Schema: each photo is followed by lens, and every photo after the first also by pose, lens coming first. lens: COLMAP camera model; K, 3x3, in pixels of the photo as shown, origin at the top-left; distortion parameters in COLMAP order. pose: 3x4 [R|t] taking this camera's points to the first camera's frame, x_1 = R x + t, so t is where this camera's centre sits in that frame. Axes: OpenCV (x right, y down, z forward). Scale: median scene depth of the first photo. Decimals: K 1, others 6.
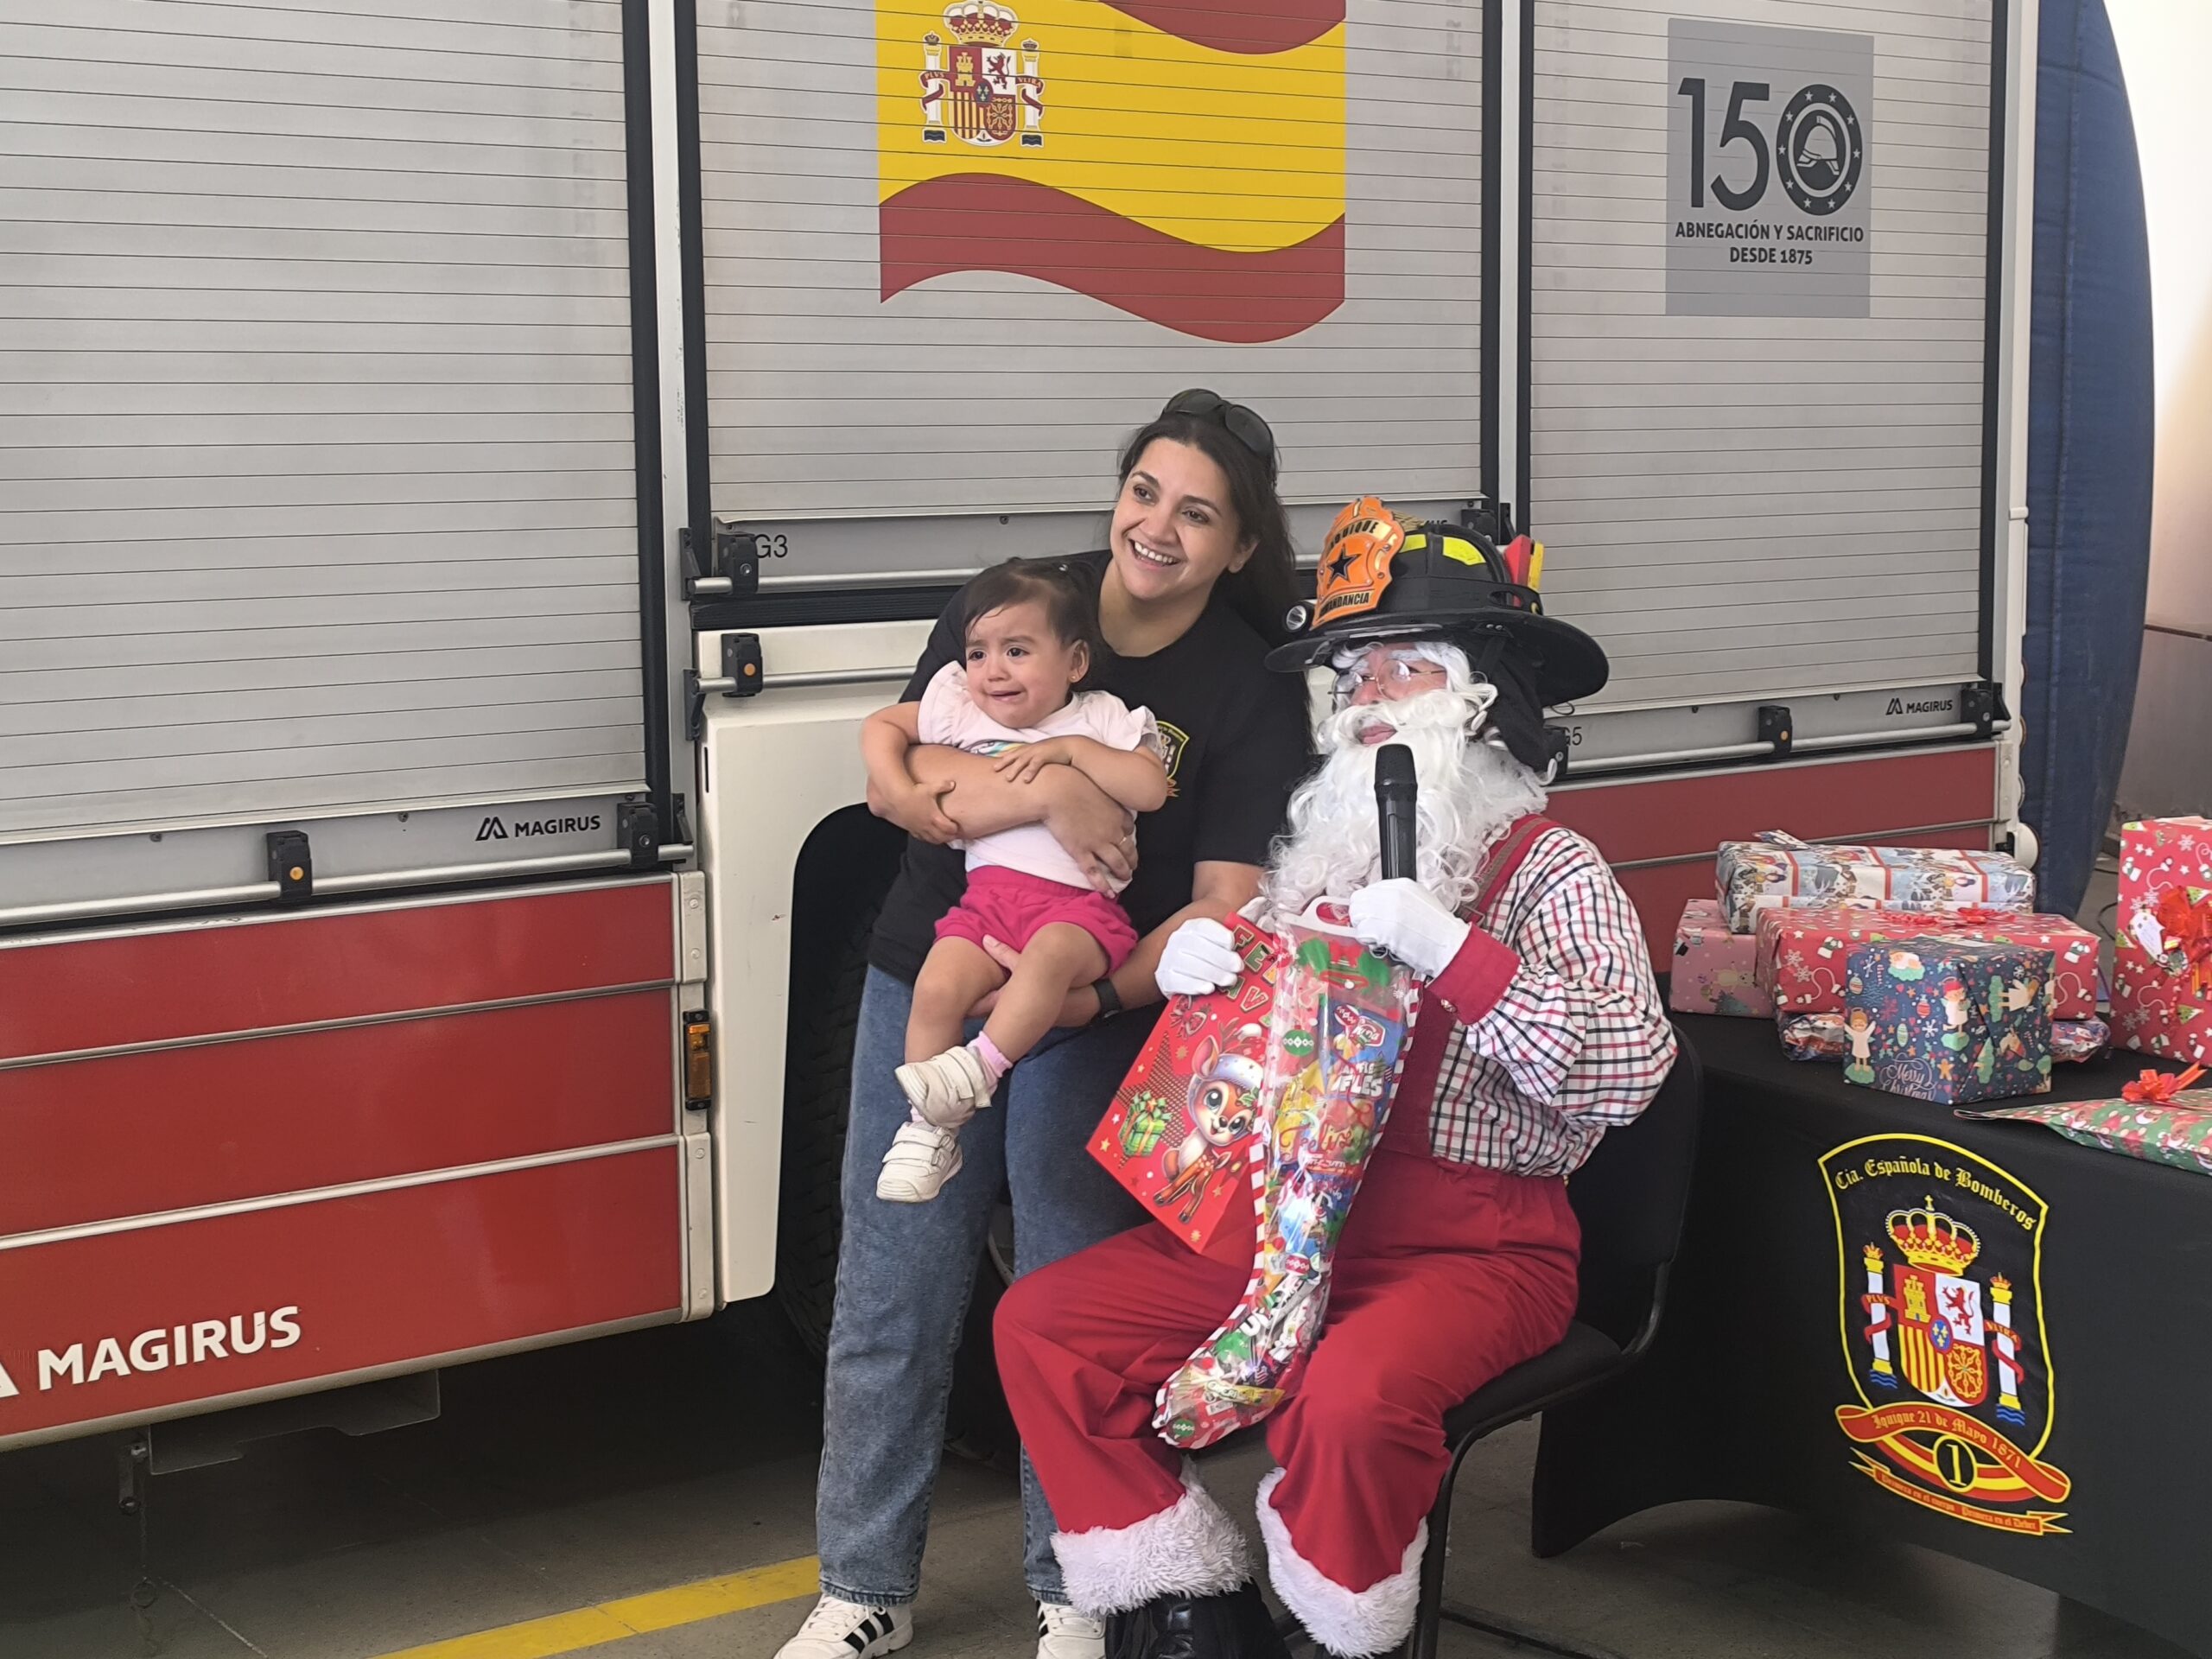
lens RADIAL K [[3329.1, 0, 1146.4], [0, 3329.1, 824.5], [0, 0, 1]] dist [0.215598, -0.805898]
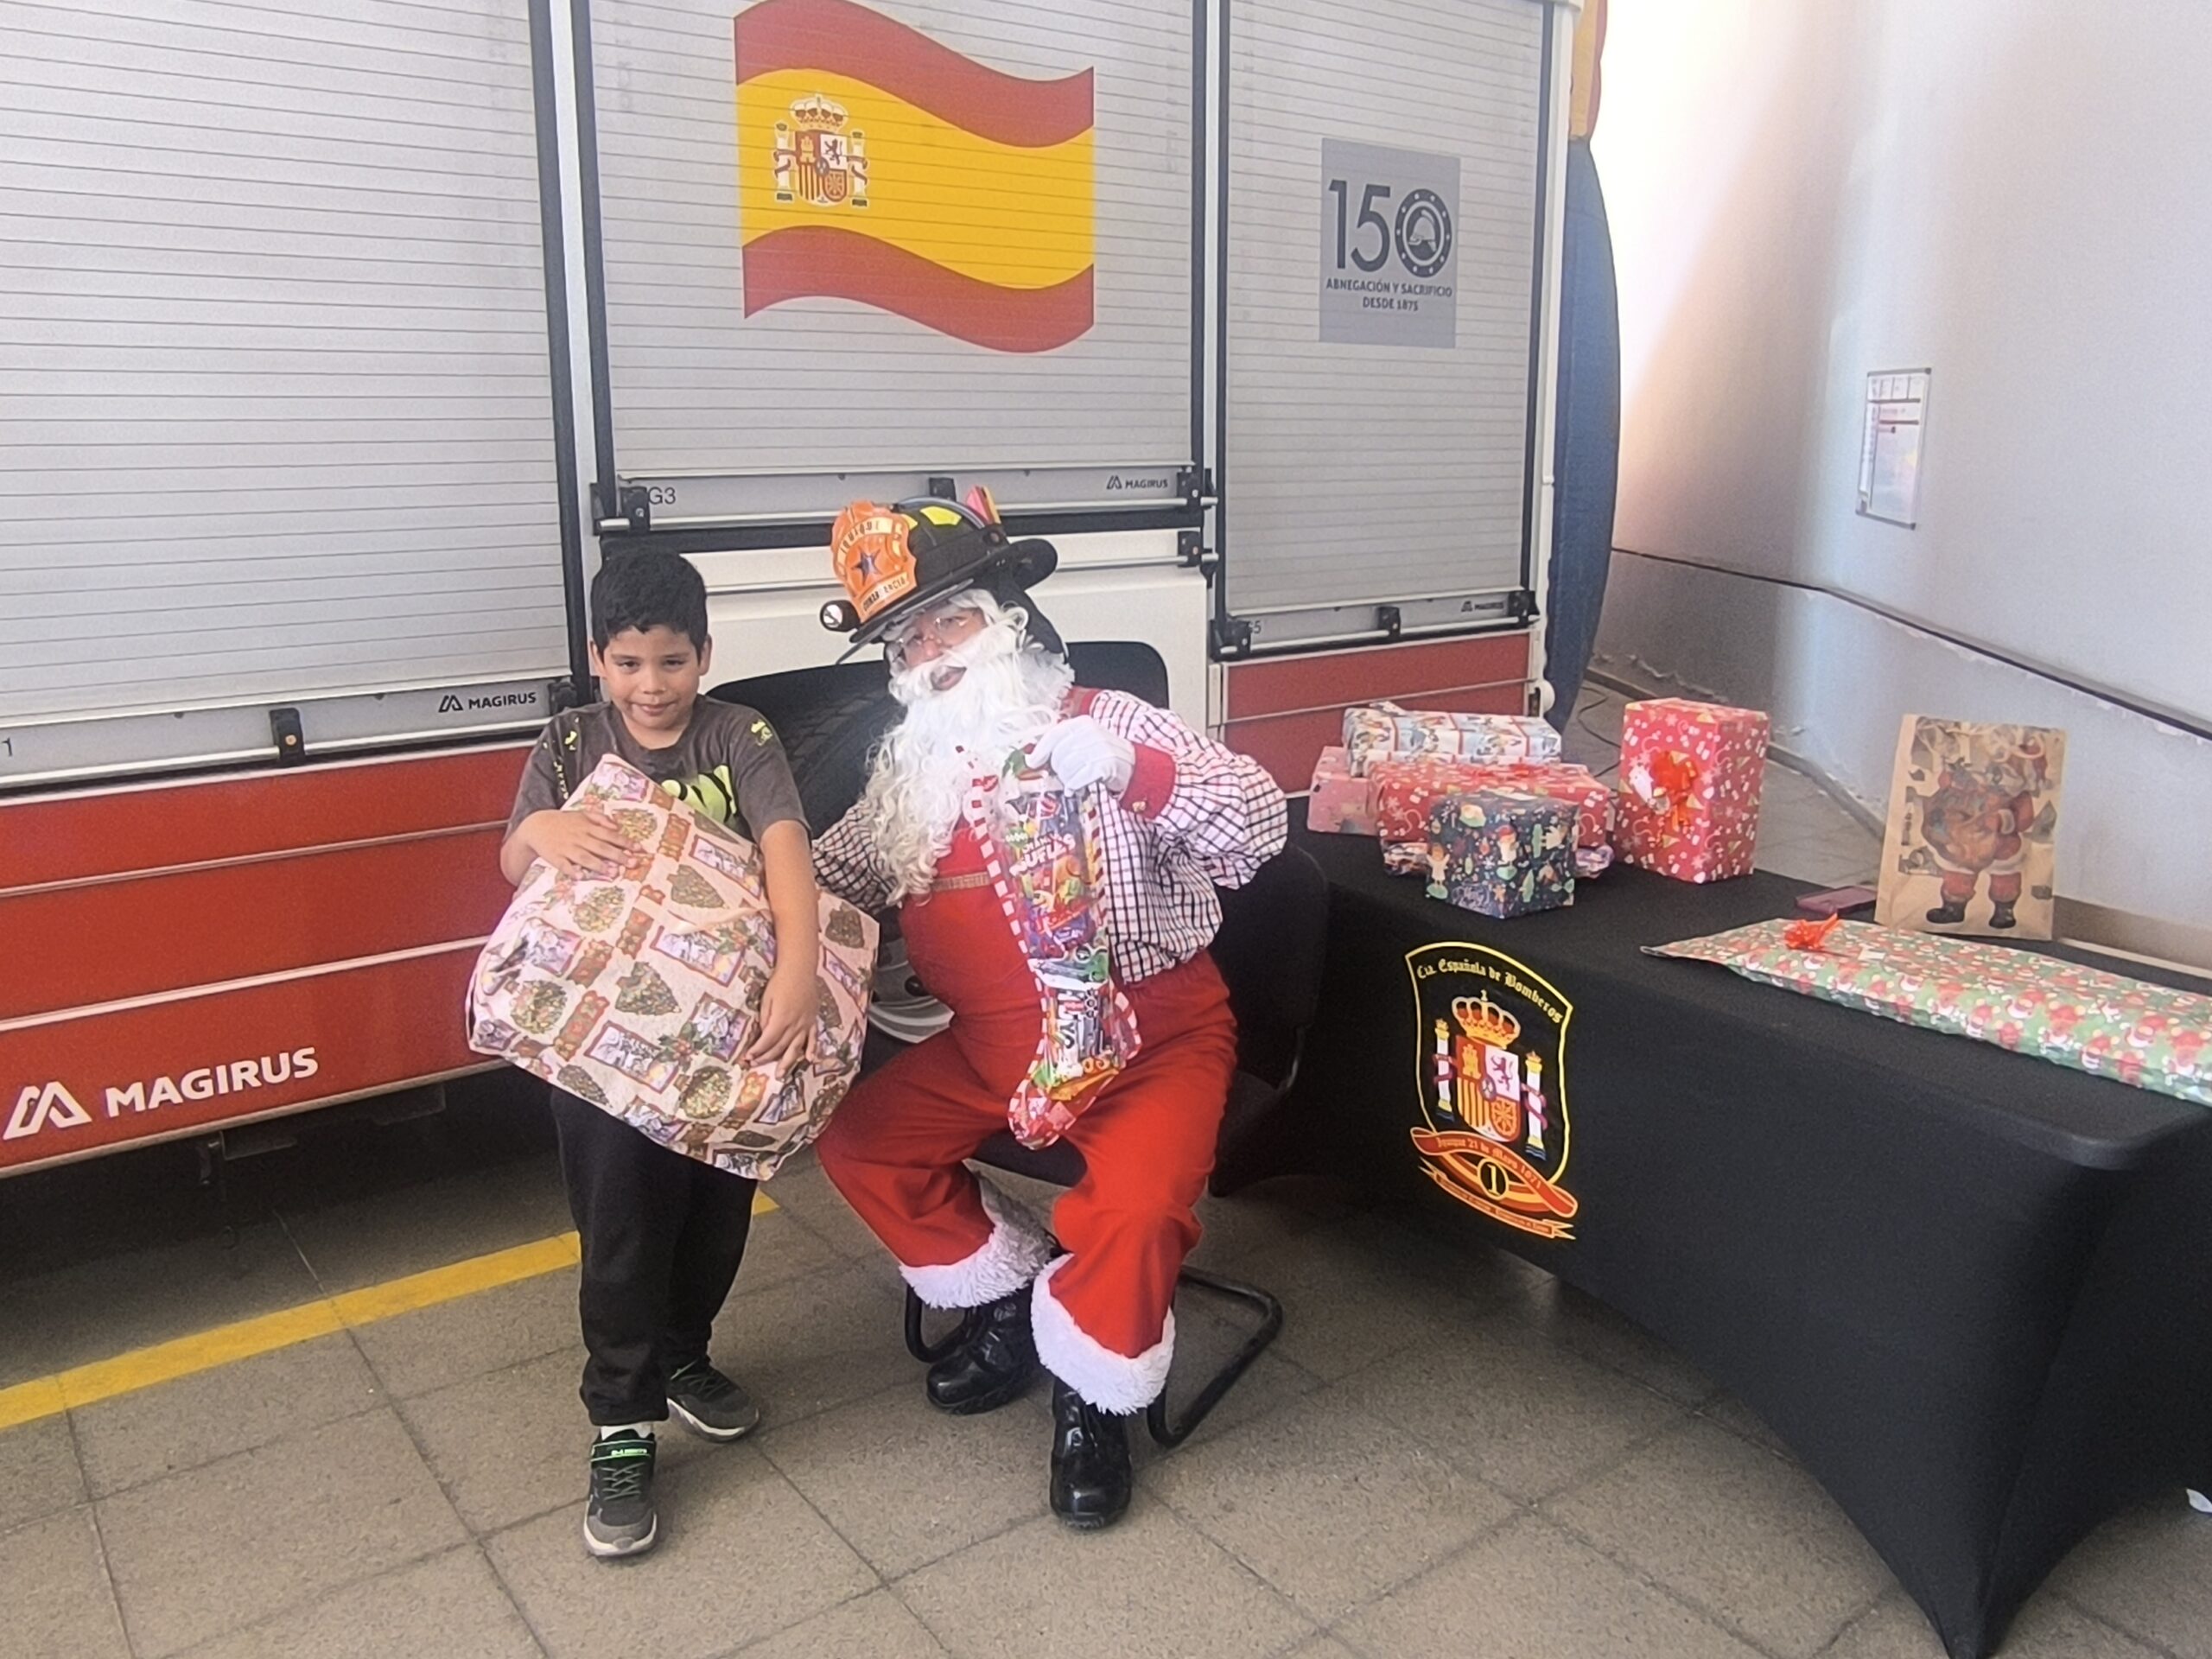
lens RADIAL K [[1693.2, 0, 1109.0], [0, 1693.2, 805.8], [0, 0, 1]] dist [-0.060570, 0.070181]
pose [[0.999902, 0.003676, 0.013481, 0.063382], [-0.004988, 0.995111, 0.098634, -0.025273], [-0.013052, -0.098692, 0.995032, 0.291659]]
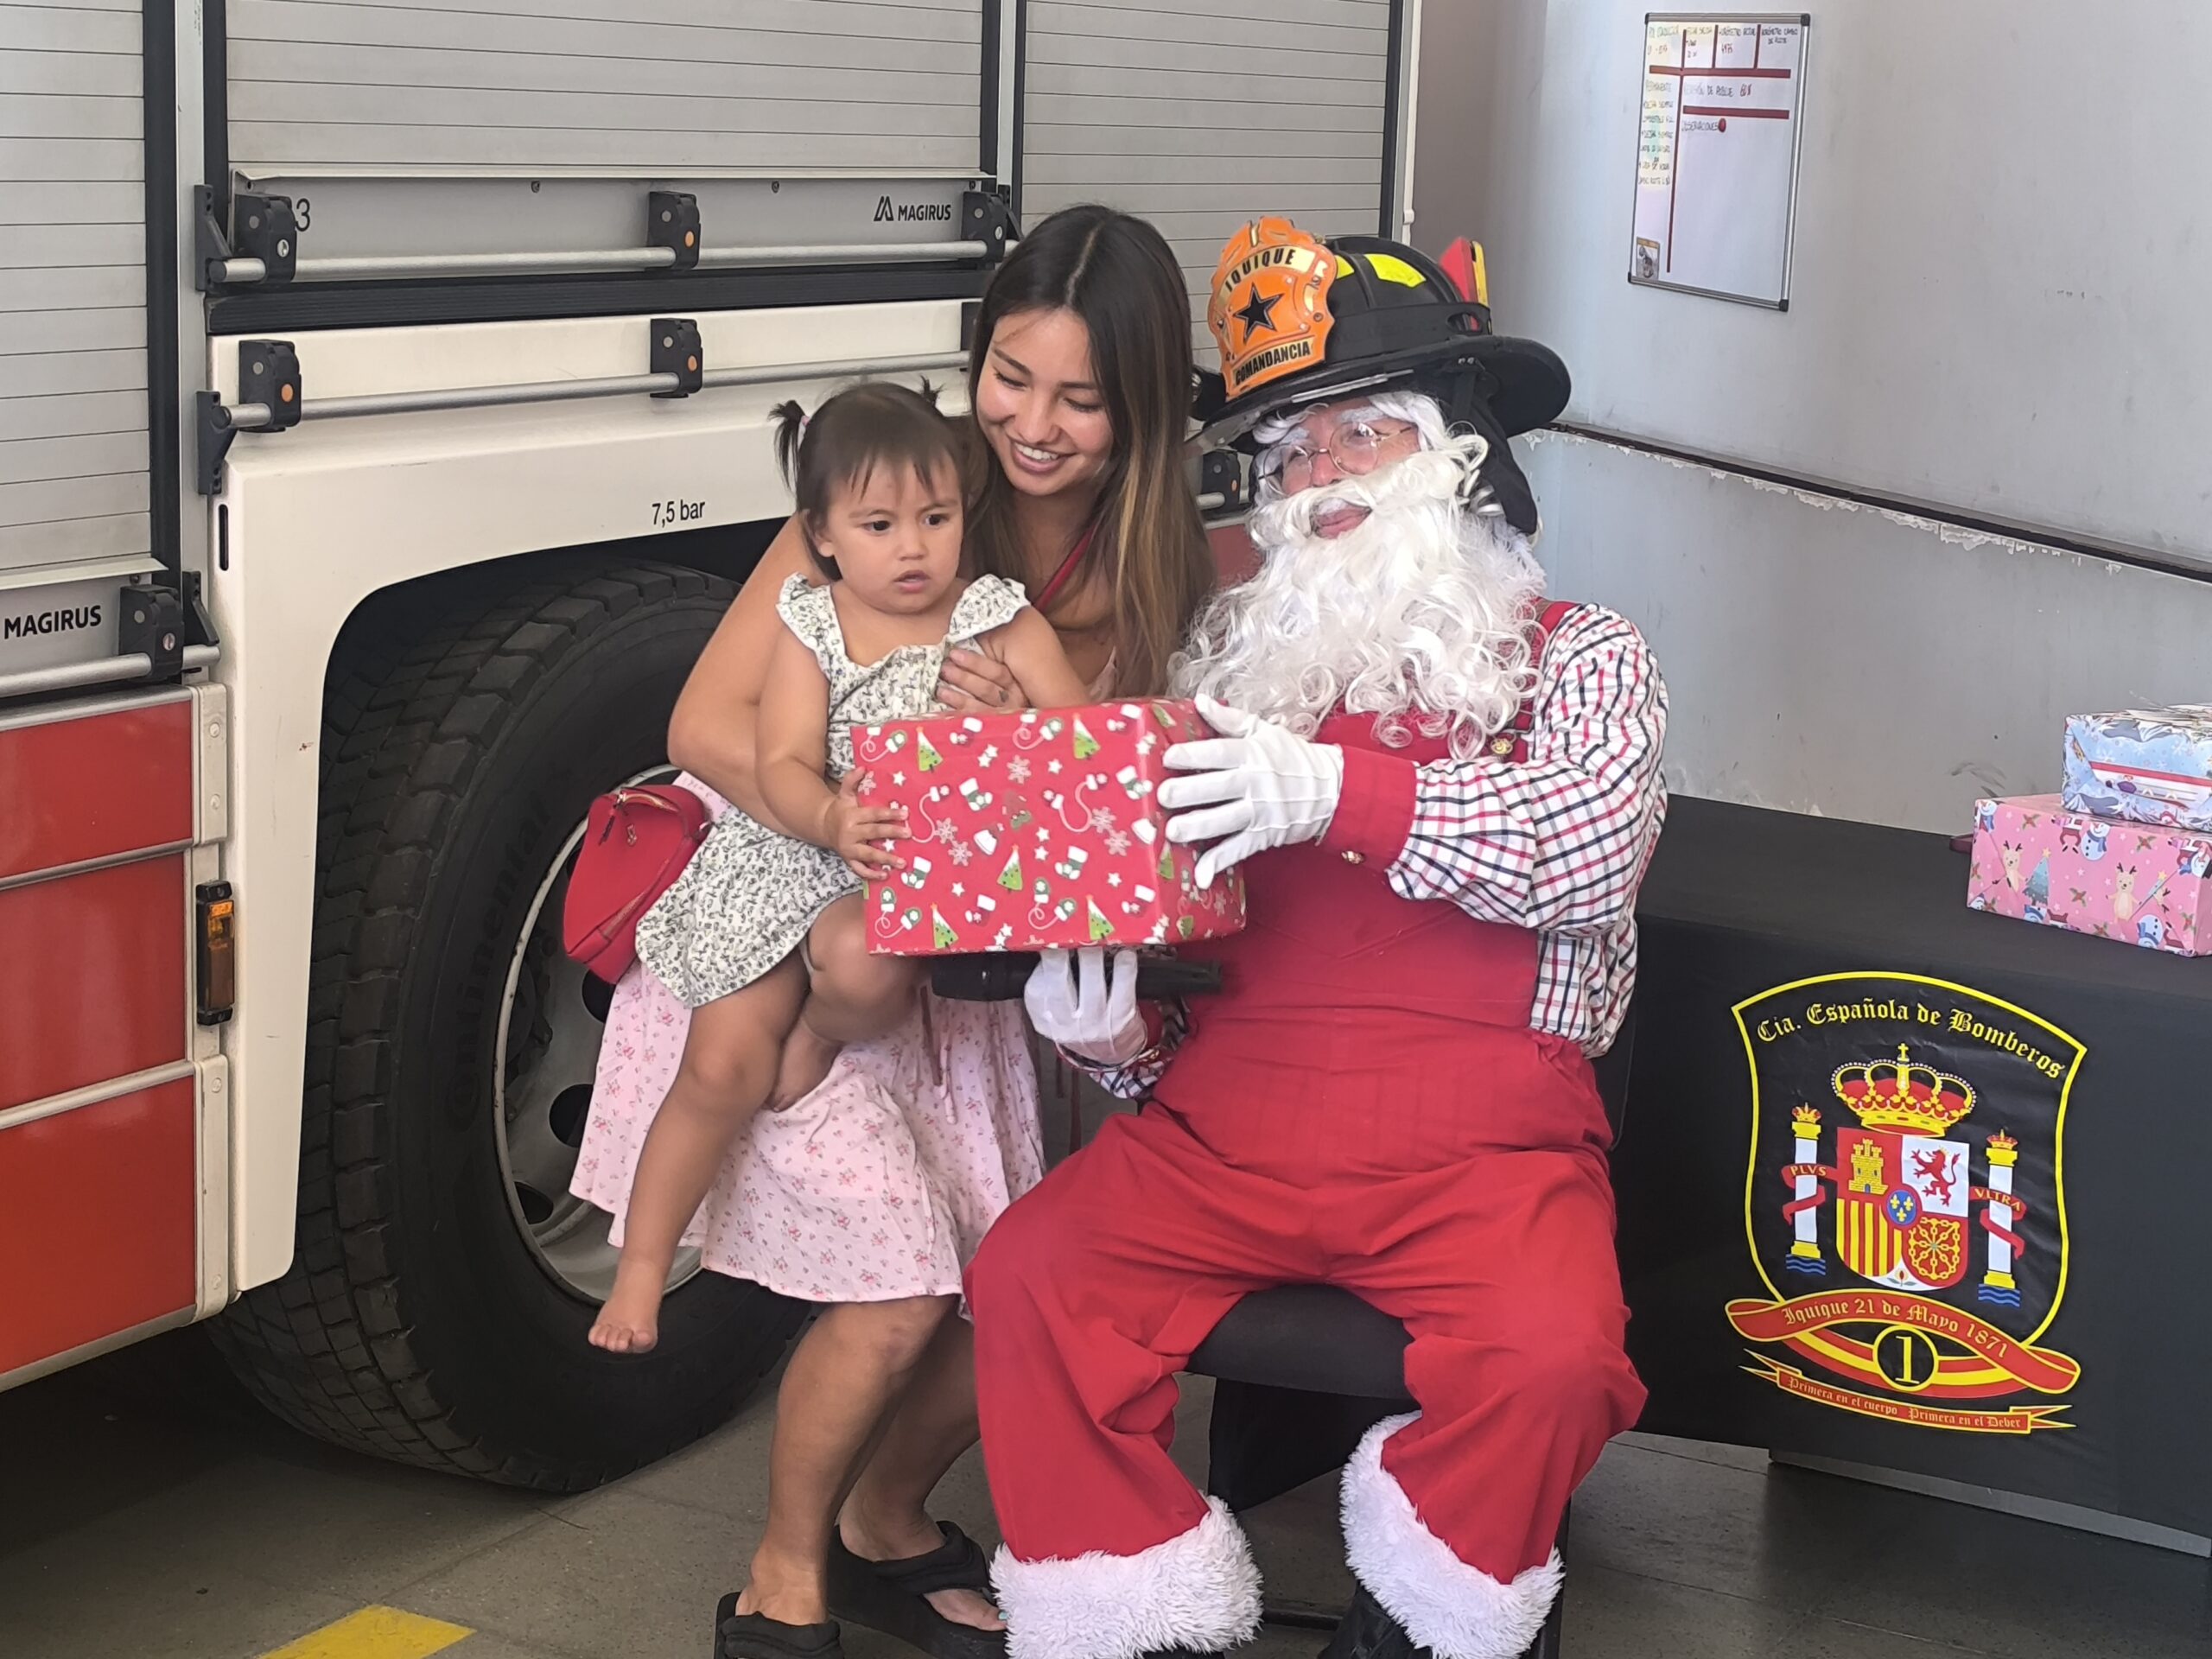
lens RADIAL K [[4051.7, 0, 1106.0], [0, 4051.7, 829.5], [0, 0, 1]] dist [0.290192, -1.508767]
pose [[0.900202, -0.035852, 0.433994, -0.335130], [0.008167, 0.997820, 0.065489, -0.009928], [-0.435396, -0.055409, 0.898532, 0.150710]]
